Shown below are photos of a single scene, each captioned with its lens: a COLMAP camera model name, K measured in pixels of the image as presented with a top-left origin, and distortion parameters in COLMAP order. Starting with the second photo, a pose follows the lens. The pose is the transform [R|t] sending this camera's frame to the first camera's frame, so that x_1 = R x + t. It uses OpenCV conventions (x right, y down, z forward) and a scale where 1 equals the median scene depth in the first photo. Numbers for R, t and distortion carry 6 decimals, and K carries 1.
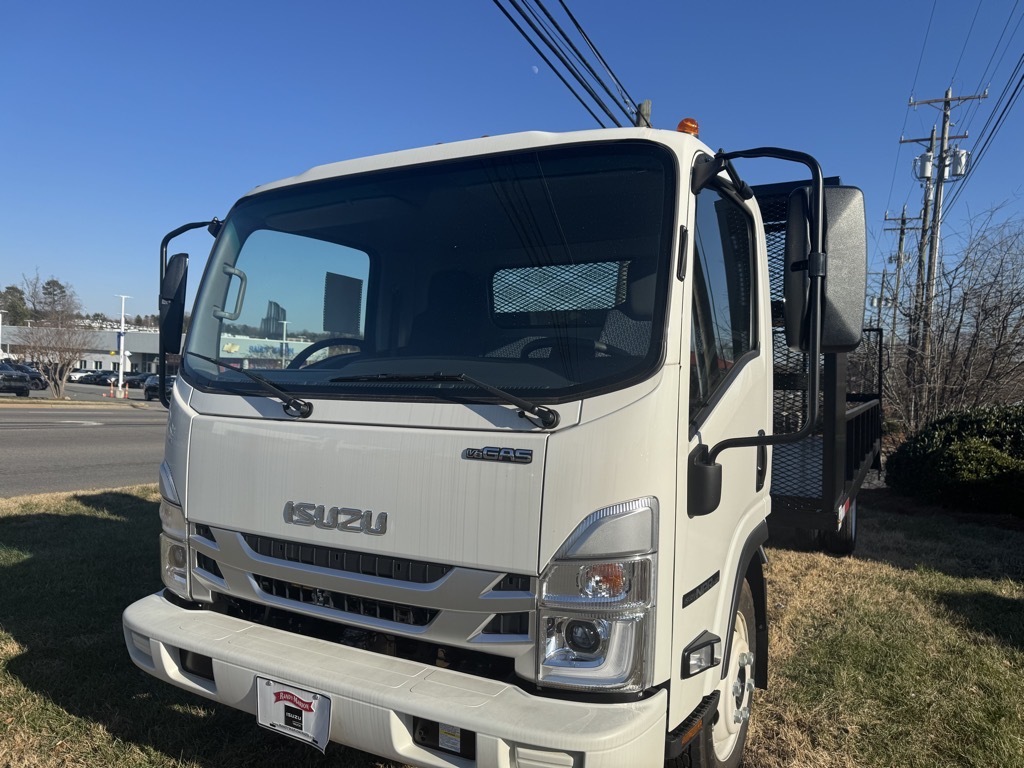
lens RADIAL K [[719.9, 0, 512.0], [0, 719.9, 384.0], [0, 0, 1]] dist [0.006946, -0.002742]
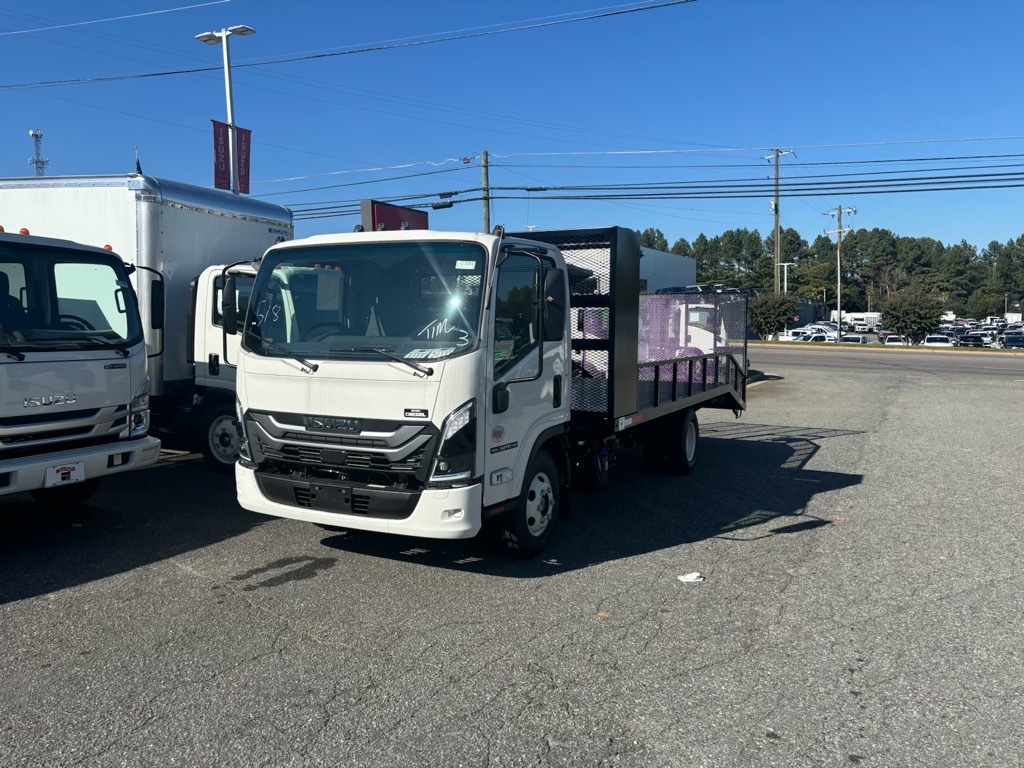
lens RADIAL K [[767.3, 0, 512.0], [0, 767.3, 384.0], [0, 0, 1]] dist [-0.013705, -0.007782]
pose [[-0.076024, -0.106599, 0.991391, -3.104890], [-0.042927, 0.993697, 0.103555, -0.215112], [-0.996182, -0.034685, -0.080121, -0.357865]]
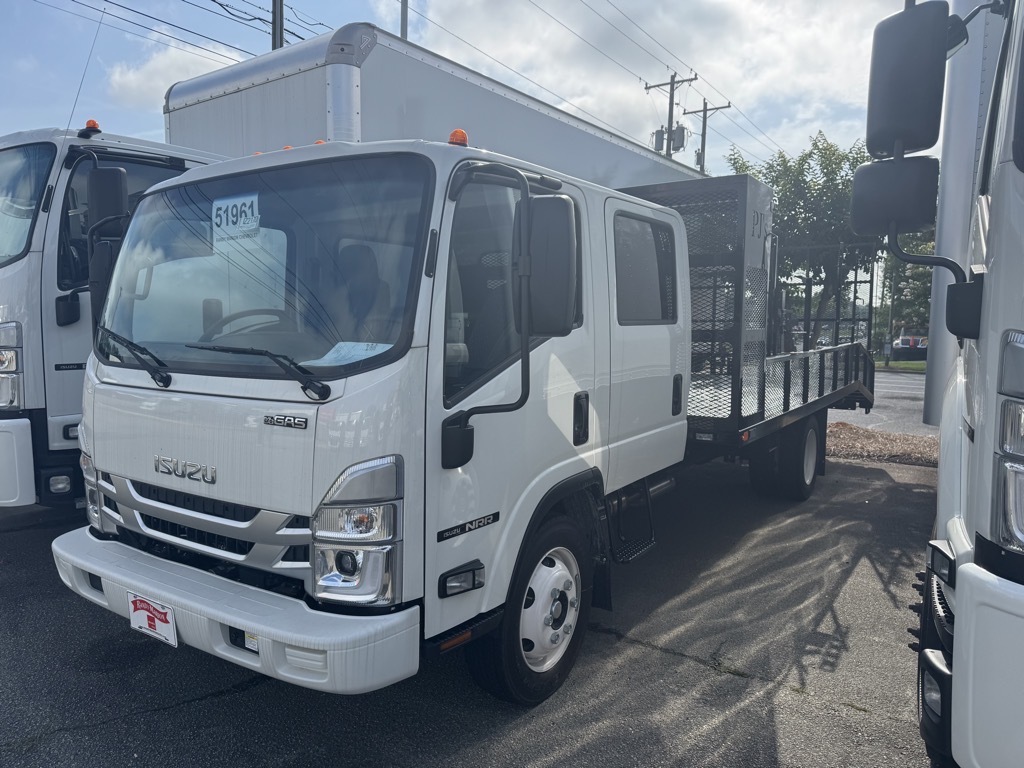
lens RADIAL K [[719.9, 0, 512.0], [0, 719.9, 384.0], [0, 0, 1]] dist [0.006946, -0.002742]
pose [[0.996651, -0.006043, -0.081544, 0.453478], [0.012808, 0.996493, 0.082695, -0.060681], [0.080758, -0.083463, 0.993233, -0.194626]]
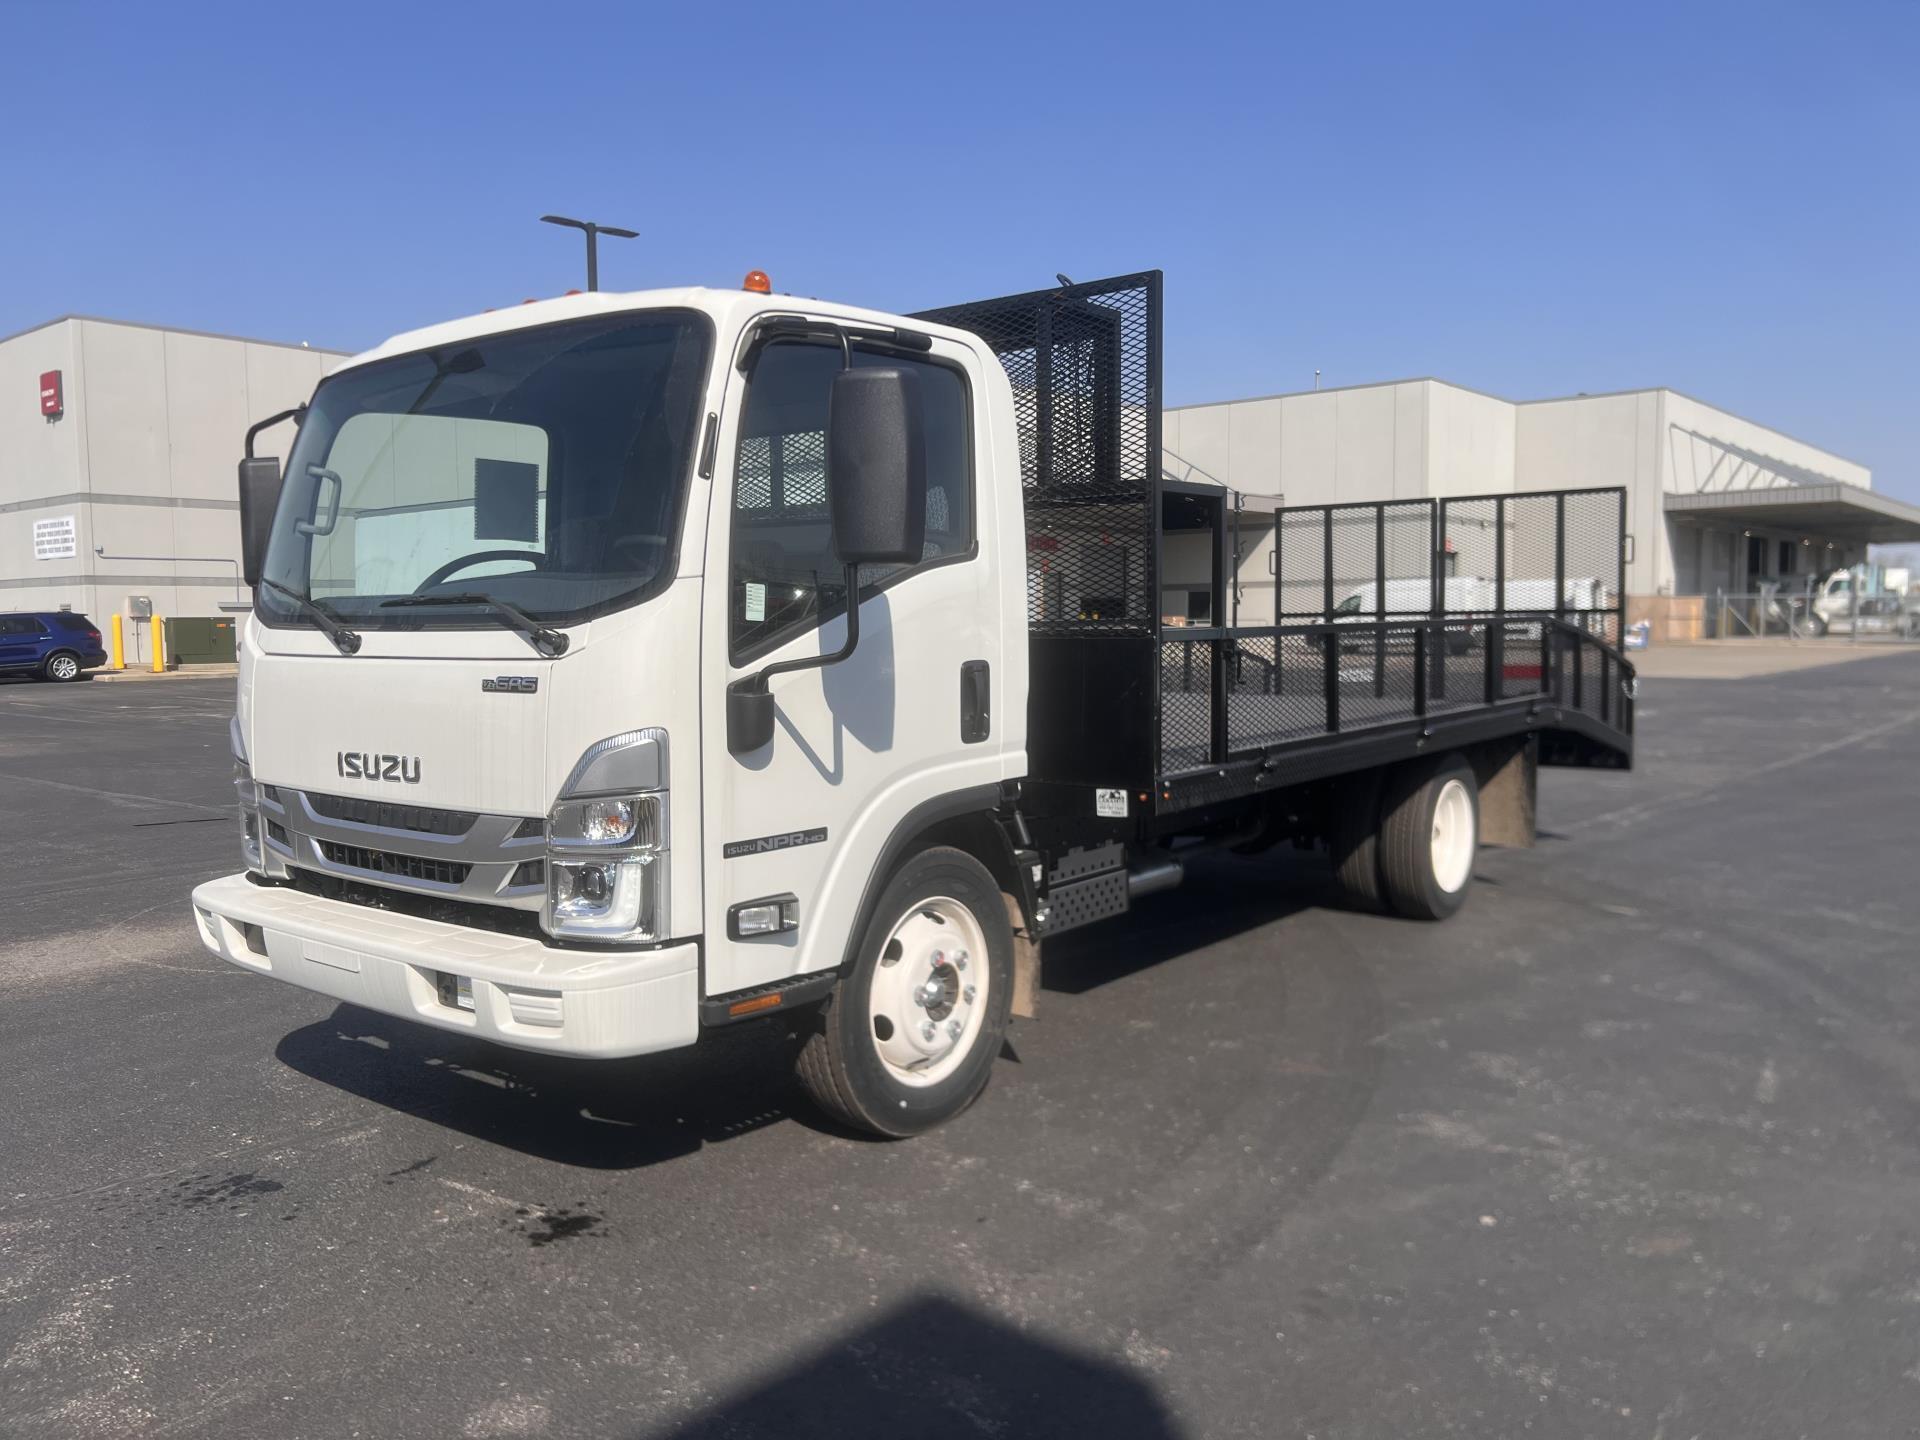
lens RADIAL K [[1438.6, 0, 960.0], [0, 1438.6, 720.0], [0, 0, 1]] dist [-0.013705, -0.007782]
pose [[0.988360, -0.016294, -0.151260, 0.760920], [0.027221, 0.997144, 0.070453, 0.029382], [0.149680, -0.073751, 0.985980, -0.636722]]
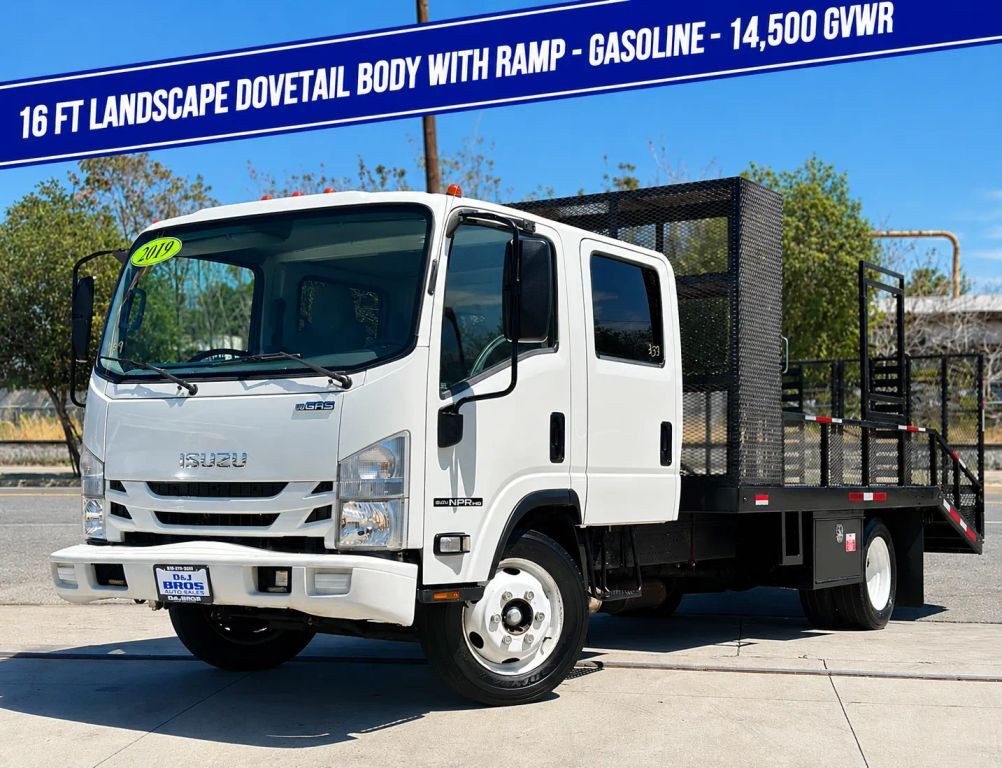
lens RADIAL K [[1459.6, 0, 501.0], [0, 1459.6, 384.0], [0, 0, 1]] dist [0.043410, 0.032785]
pose [[0.997719, -0.014046, -0.066033, 0.570801], [0.008726, 0.996742, -0.080180, 0.292964], [0.066944, 0.079420, 0.994591, -2.039828]]
